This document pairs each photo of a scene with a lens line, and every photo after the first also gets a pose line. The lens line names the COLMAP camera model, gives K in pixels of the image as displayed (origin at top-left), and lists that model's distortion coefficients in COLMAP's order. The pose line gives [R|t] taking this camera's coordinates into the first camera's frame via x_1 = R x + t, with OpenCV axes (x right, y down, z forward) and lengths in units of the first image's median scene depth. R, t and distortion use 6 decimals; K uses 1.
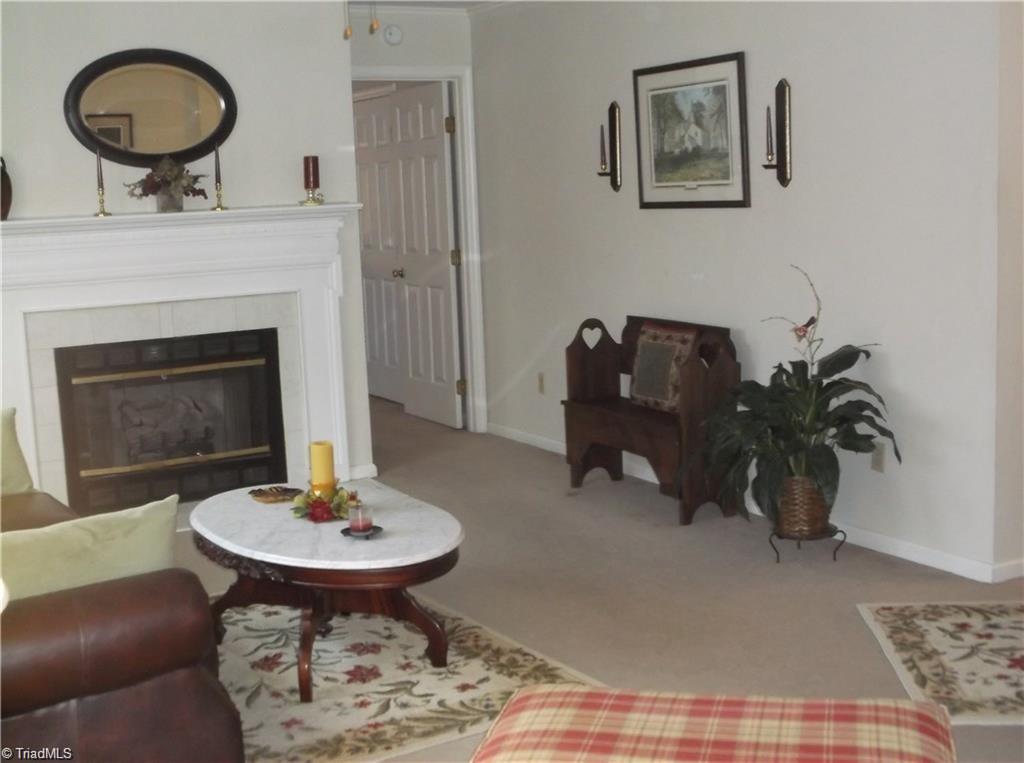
lens RADIAL K [[1319.5, 0, 512.0], [0, 1319.5, 381.5], [0, 0, 1]] dist [-0.155487, 0.006457]
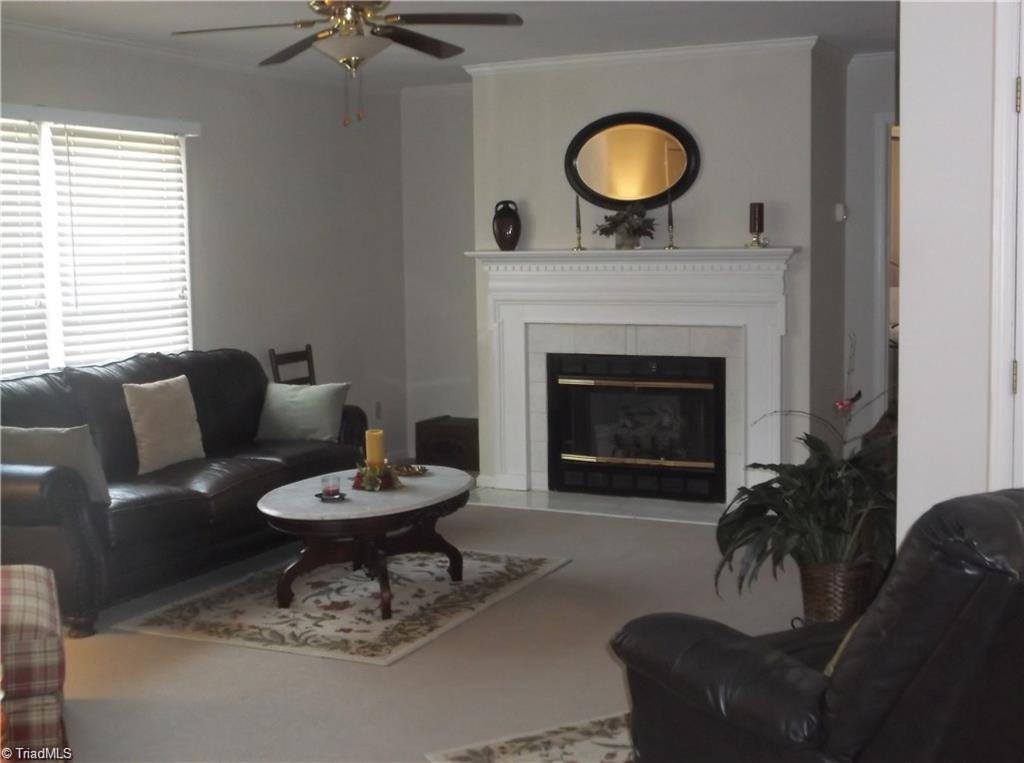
lens RADIAL K [[1319.5, 0, 512.0], [0, 1319.5, 381.5], [0, 0, 1]] dist [-0.155487, 0.006457]
pose [[0.547225, 0.113182, -0.829298, 0.670536], [-0.124739, 0.990778, 0.052910, -0.059781], [0.827638, 0.074493, 0.556296, 0.249701]]
